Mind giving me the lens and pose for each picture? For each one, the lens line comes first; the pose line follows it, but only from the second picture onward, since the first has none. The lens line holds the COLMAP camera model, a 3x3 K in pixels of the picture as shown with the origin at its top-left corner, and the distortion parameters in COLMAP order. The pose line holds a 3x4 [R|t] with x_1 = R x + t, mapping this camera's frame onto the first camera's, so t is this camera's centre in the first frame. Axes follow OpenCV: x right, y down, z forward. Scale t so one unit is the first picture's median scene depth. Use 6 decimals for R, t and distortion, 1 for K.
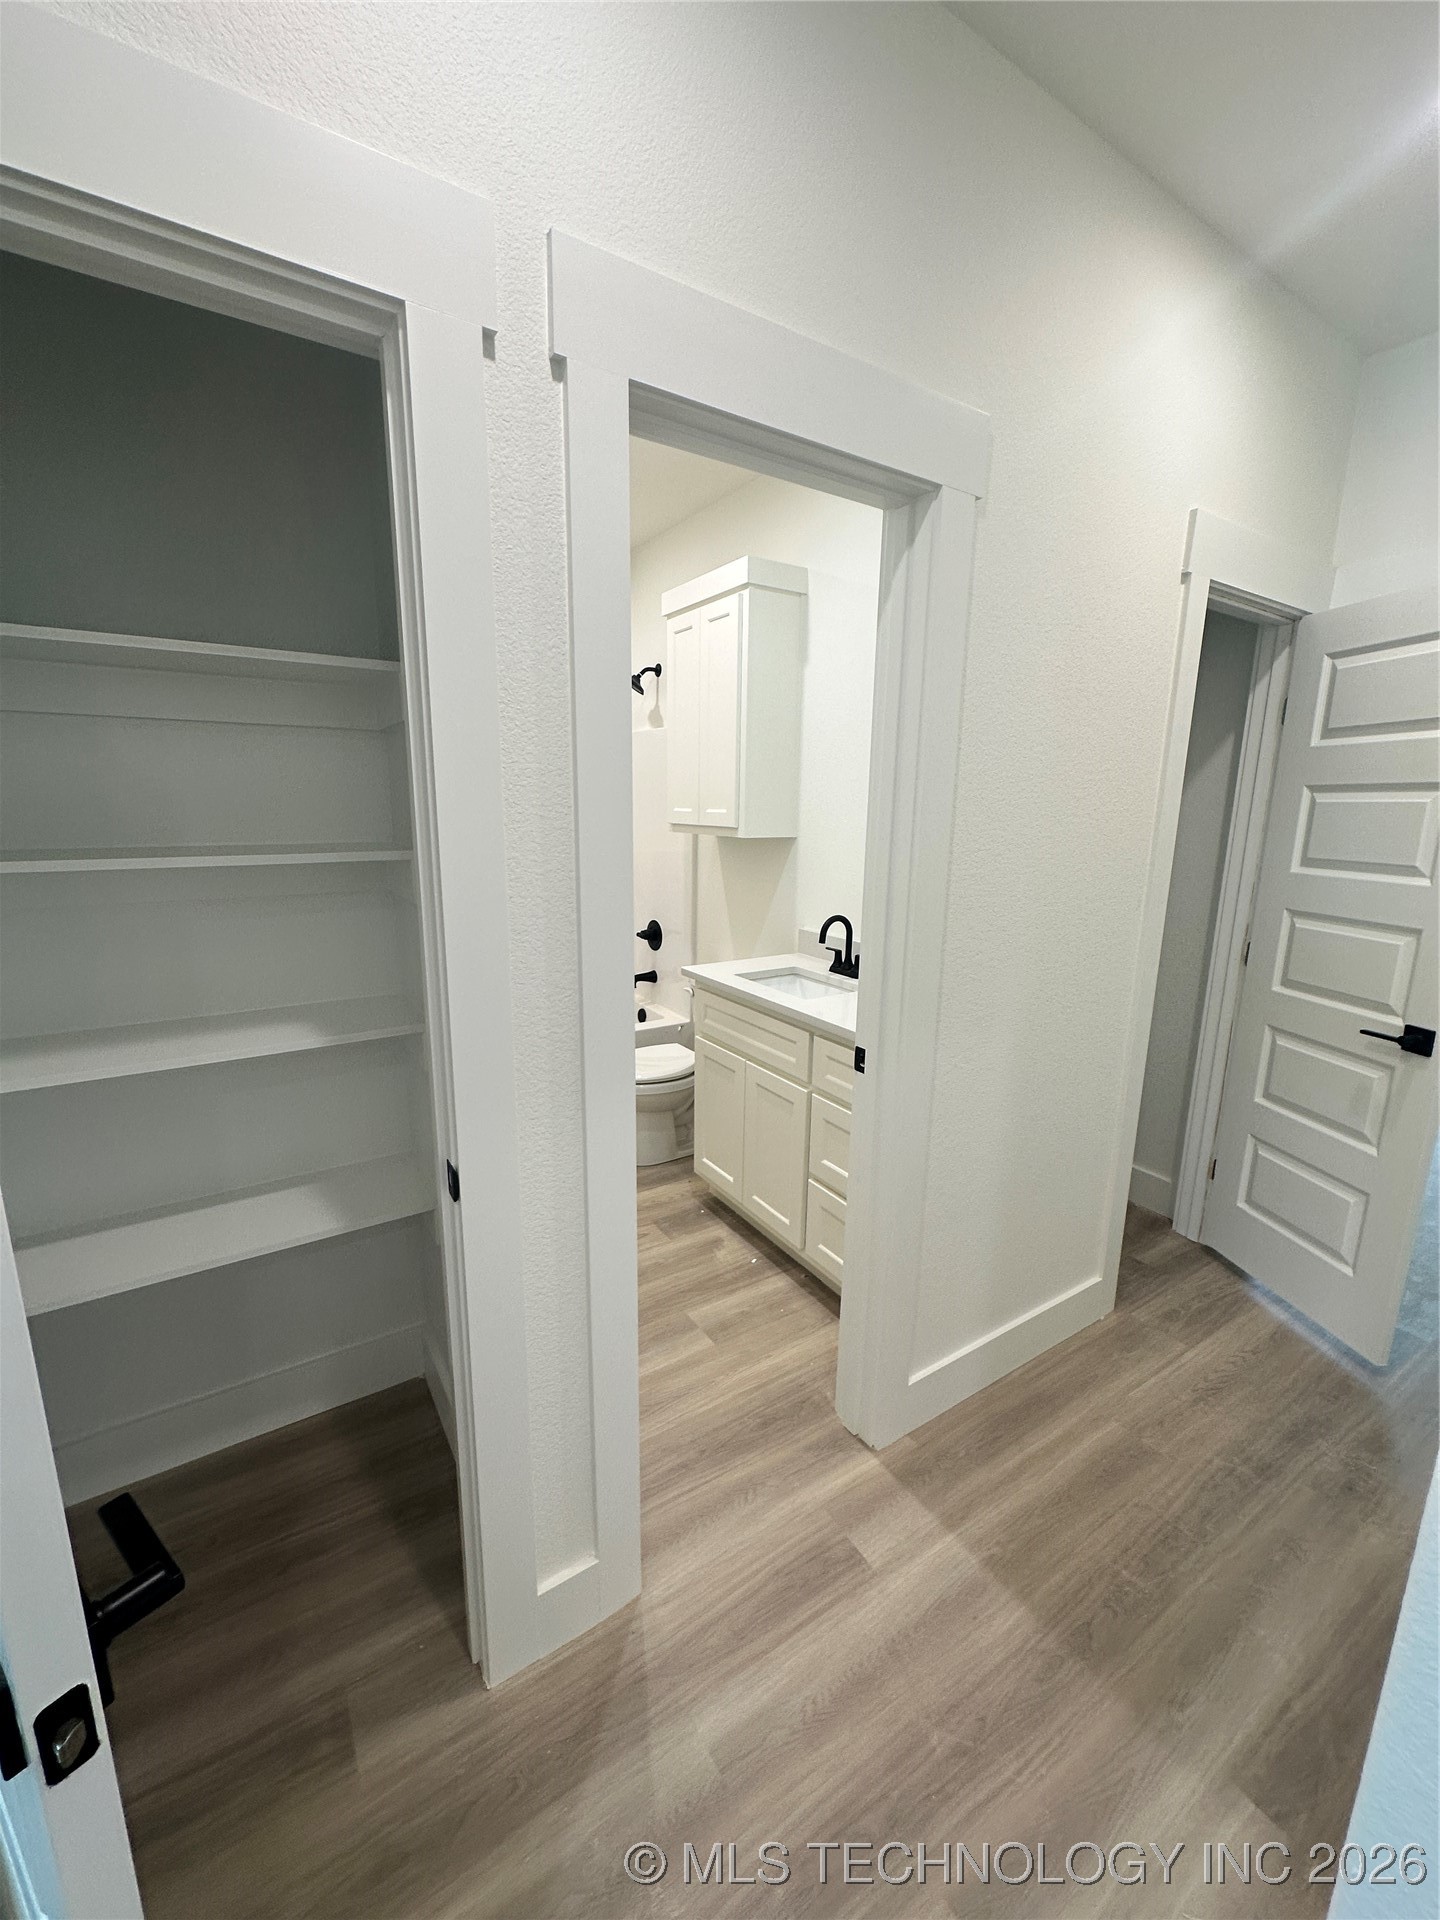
lens RADIAL K [[763.9, 0, 720.0], [0, 763.9, 960.0], [0, 0, 1]] dist [-0.001517, -0.000231]
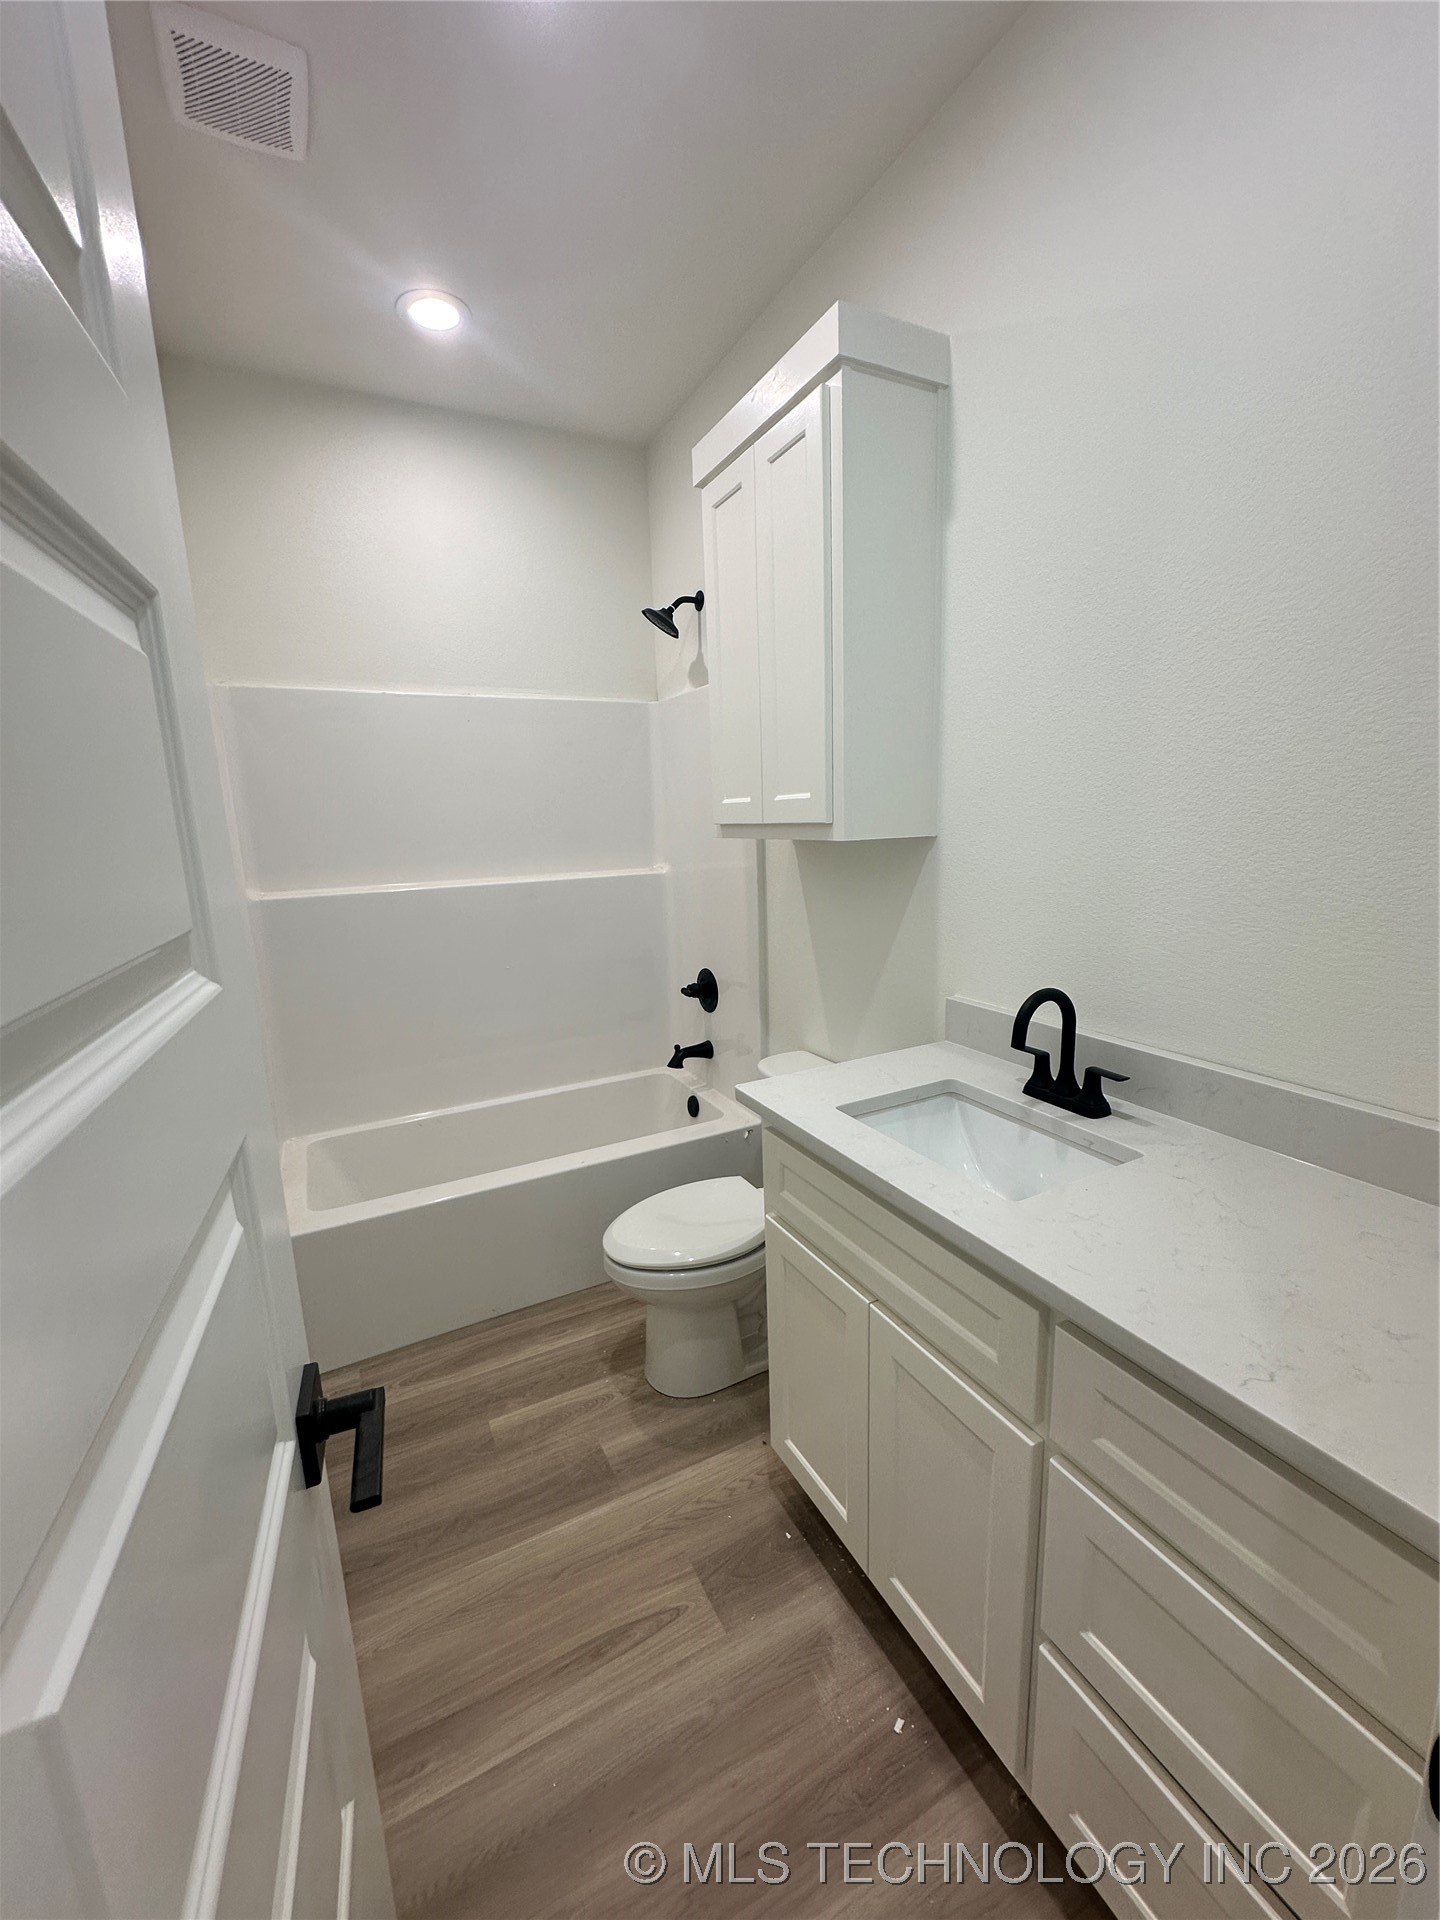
lens RADIAL K [[763.9, 0, 720.0], [0, 763.9, 960.0], [0, 0, 1]] dist [-0.001517, -0.000231]
pose [[0.994057, -0.029275, -0.104853, -0.002270], [0.027846, 0.999499, -0.015066, -0.067147], [0.105242, 0.012057, 0.994374, 0.435224]]
